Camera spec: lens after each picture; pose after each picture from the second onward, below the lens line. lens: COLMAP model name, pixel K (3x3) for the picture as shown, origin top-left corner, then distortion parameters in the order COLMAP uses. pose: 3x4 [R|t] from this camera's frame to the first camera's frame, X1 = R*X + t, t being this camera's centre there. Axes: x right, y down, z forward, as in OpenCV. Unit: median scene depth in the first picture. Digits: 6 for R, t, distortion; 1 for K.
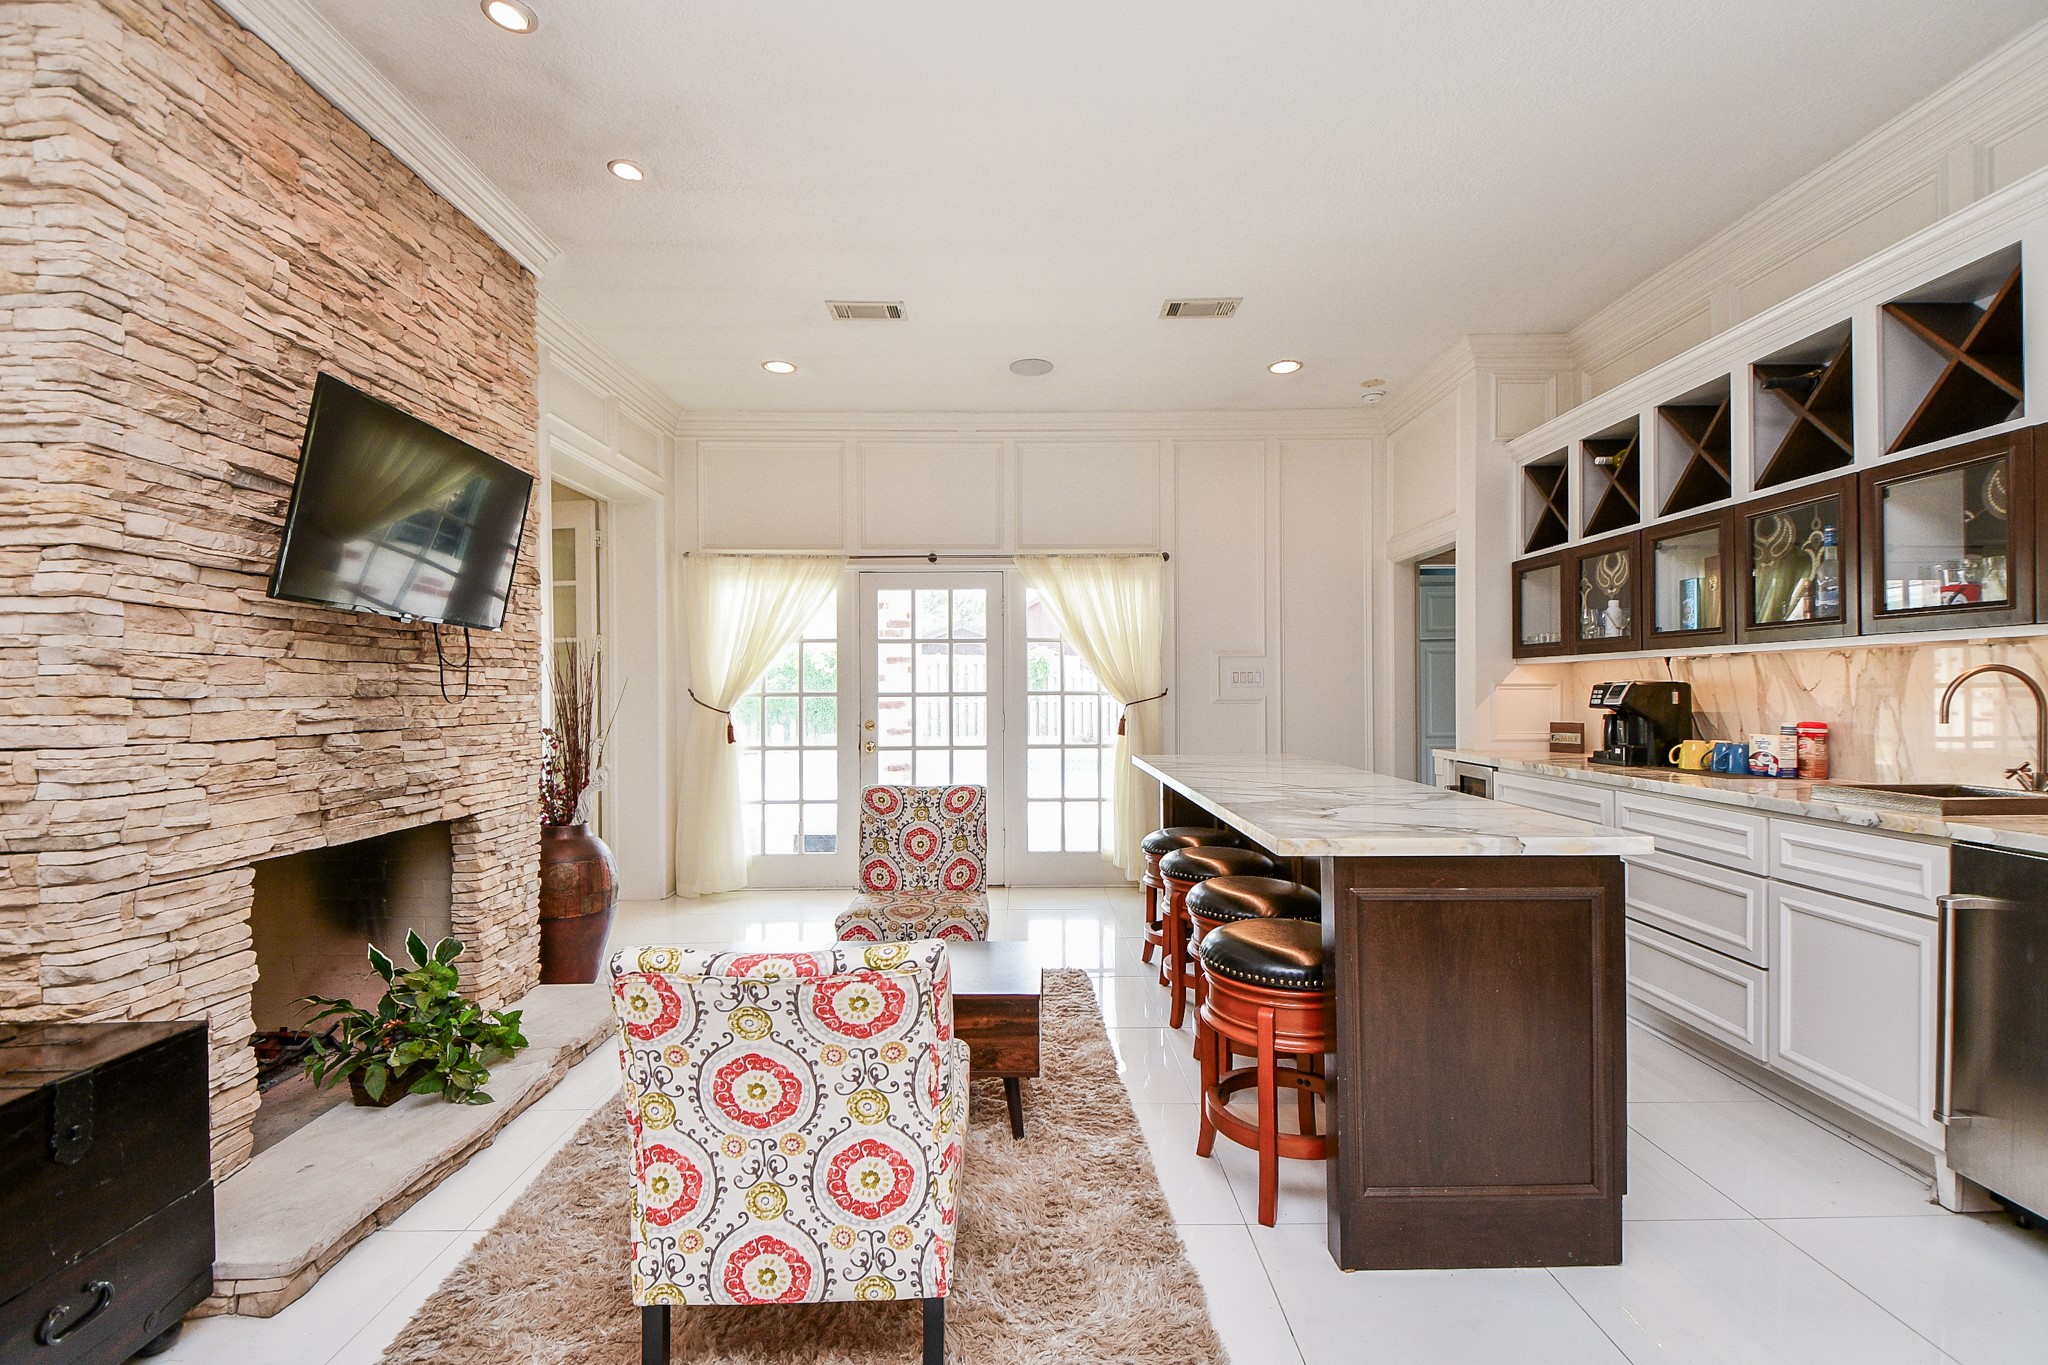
lens RADIAL K [[935.1, 0, 1037.0], [0, 935.1, 693.3], [0, 0, 1]] dist [0.046564, -0.051756]
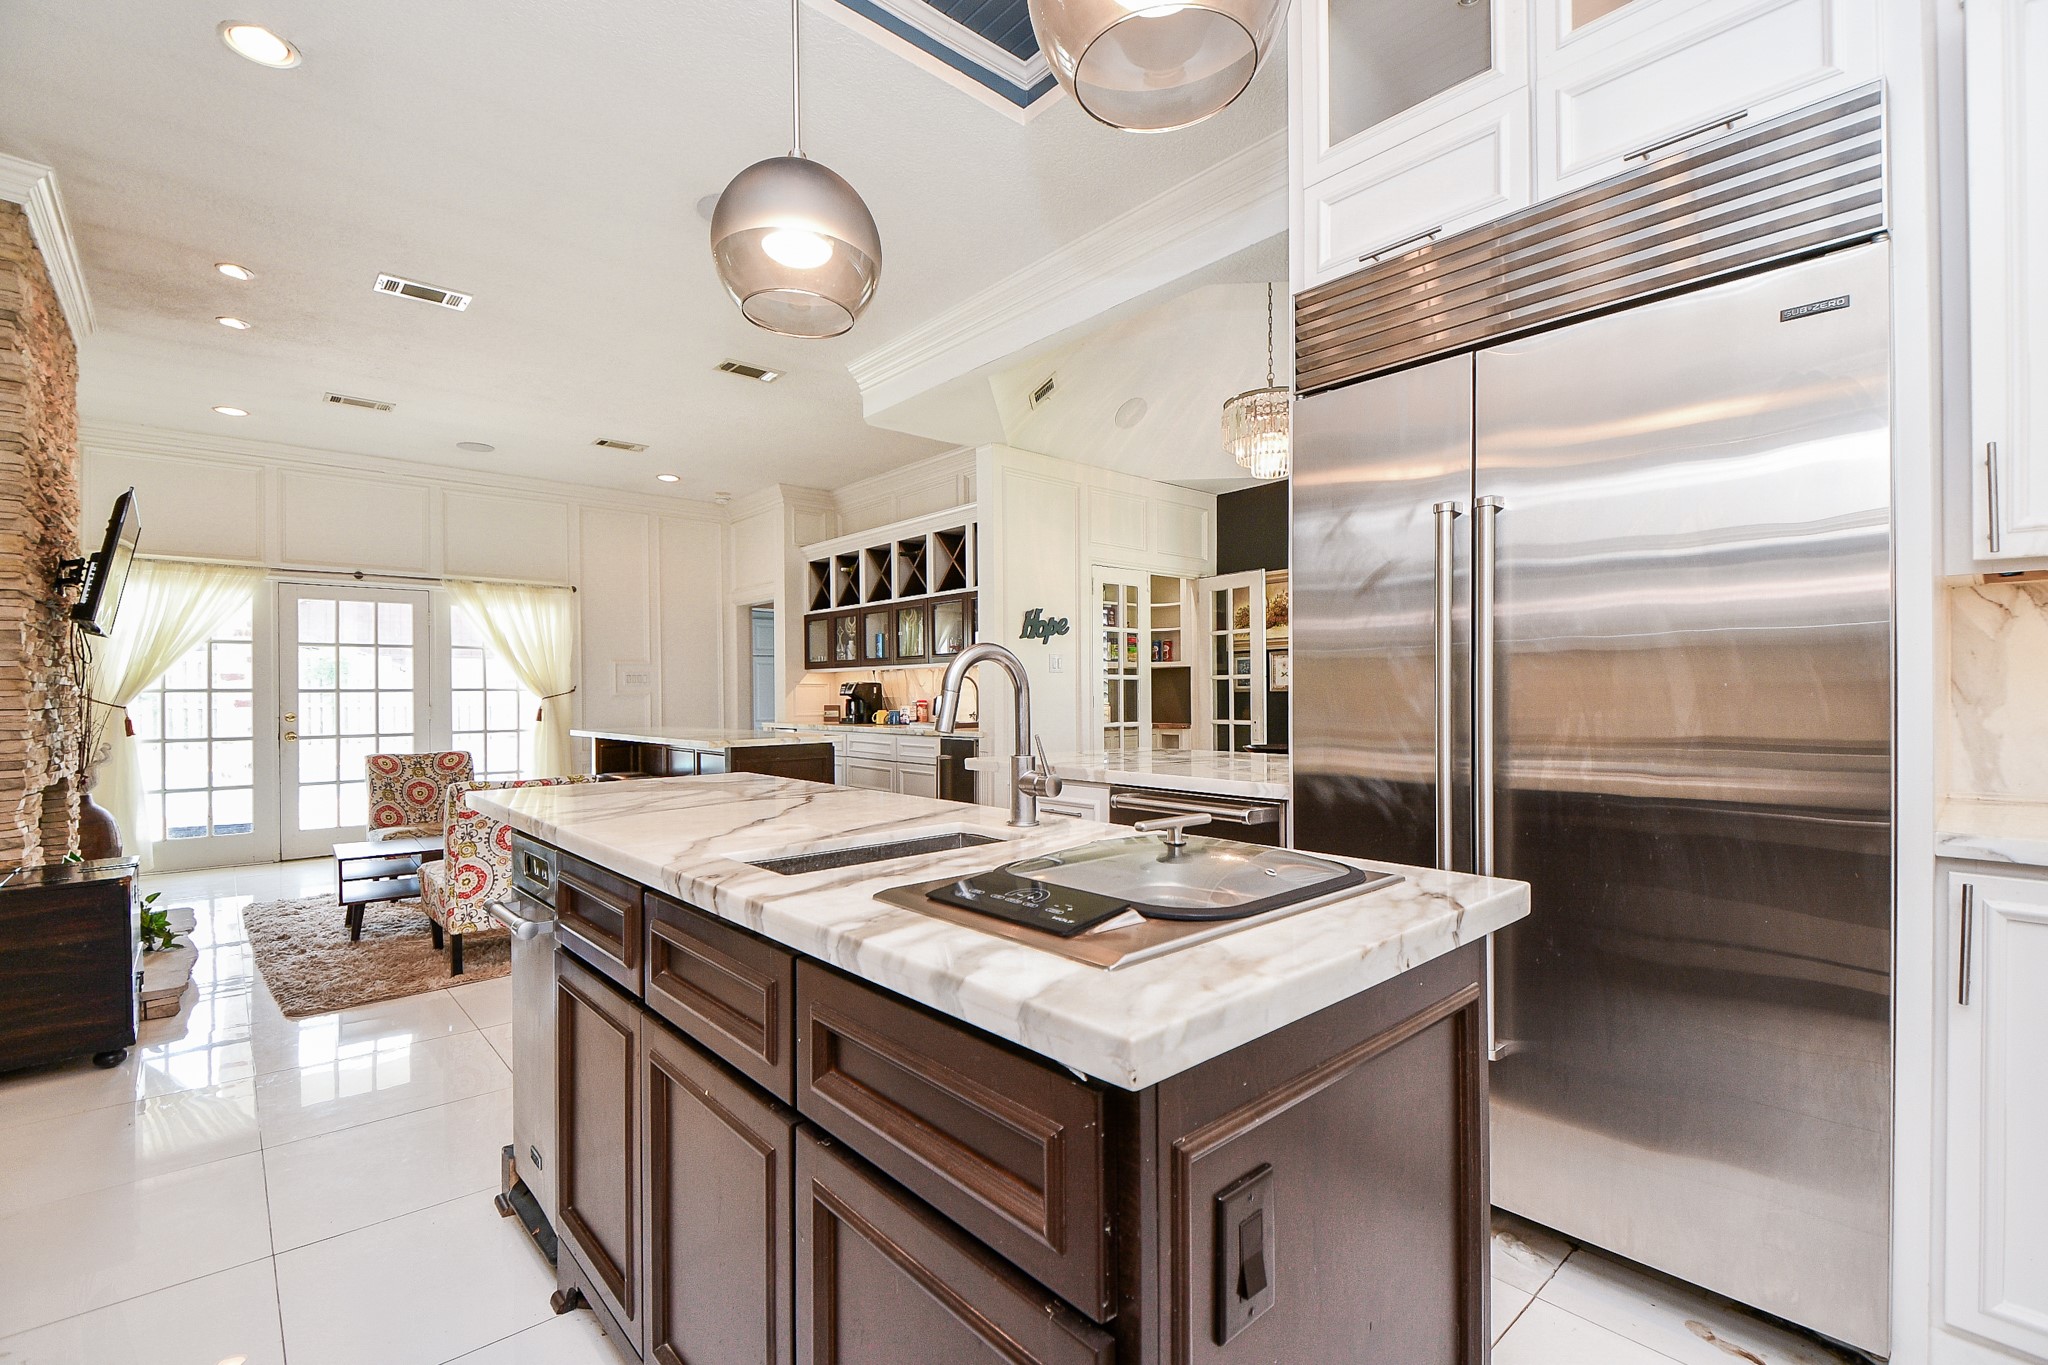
lens RADIAL K [[915.1, 0, 1025.2], [0, 915.1, 693.6], [0, 0, 1]] dist [-0.000275, -0.014540]
pose [[0.773522, 0.000527, 0.633770, -0.298179], [0.002770, 0.999987, -0.004213, 0.019041], [-0.633764, 0.005014, 0.773510, -0.666682]]
